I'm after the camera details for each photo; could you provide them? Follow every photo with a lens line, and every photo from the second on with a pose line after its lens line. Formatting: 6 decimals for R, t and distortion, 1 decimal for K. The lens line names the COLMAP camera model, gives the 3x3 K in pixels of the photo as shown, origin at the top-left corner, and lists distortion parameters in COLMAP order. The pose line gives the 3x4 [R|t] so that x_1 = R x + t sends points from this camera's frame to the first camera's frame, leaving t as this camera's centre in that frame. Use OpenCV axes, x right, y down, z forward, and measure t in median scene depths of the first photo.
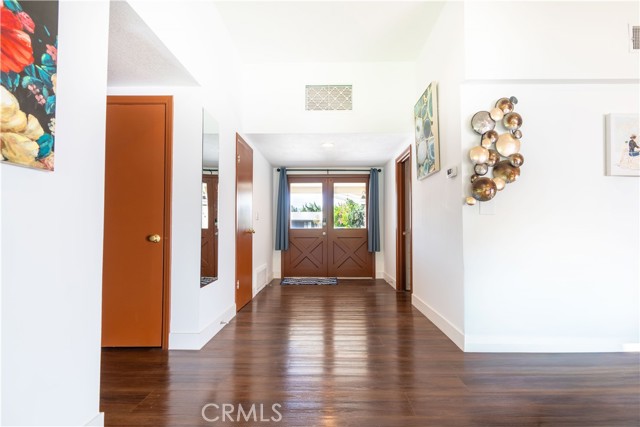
lens RADIAL K [[289.6, 0, 324.2], [0, 289.6, 217.2], [0, 0, 1]] dist [-0.004257, 0.000936]
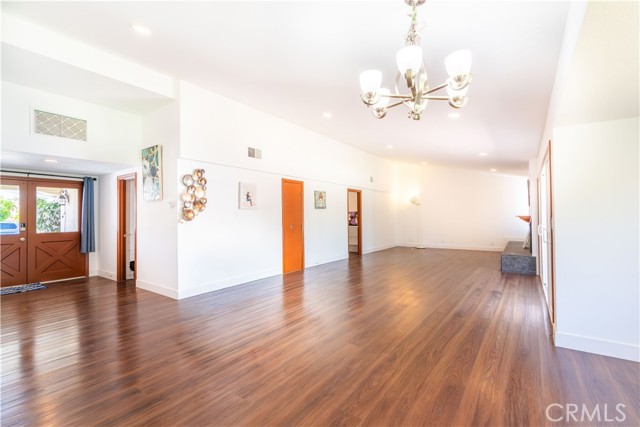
lens RADIAL K [[289.6, 0, 321.3], [0, 289.6, 214.3], [0, 0, 1]] dist [-0.004257, 0.000936]
pose [[0.570485, -0.001795, 0.821306, -0.529634], [-0.018959, 0.999702, 0.015355, -0.141745], [-0.821089, -0.024331, 0.570281, -0.832611]]
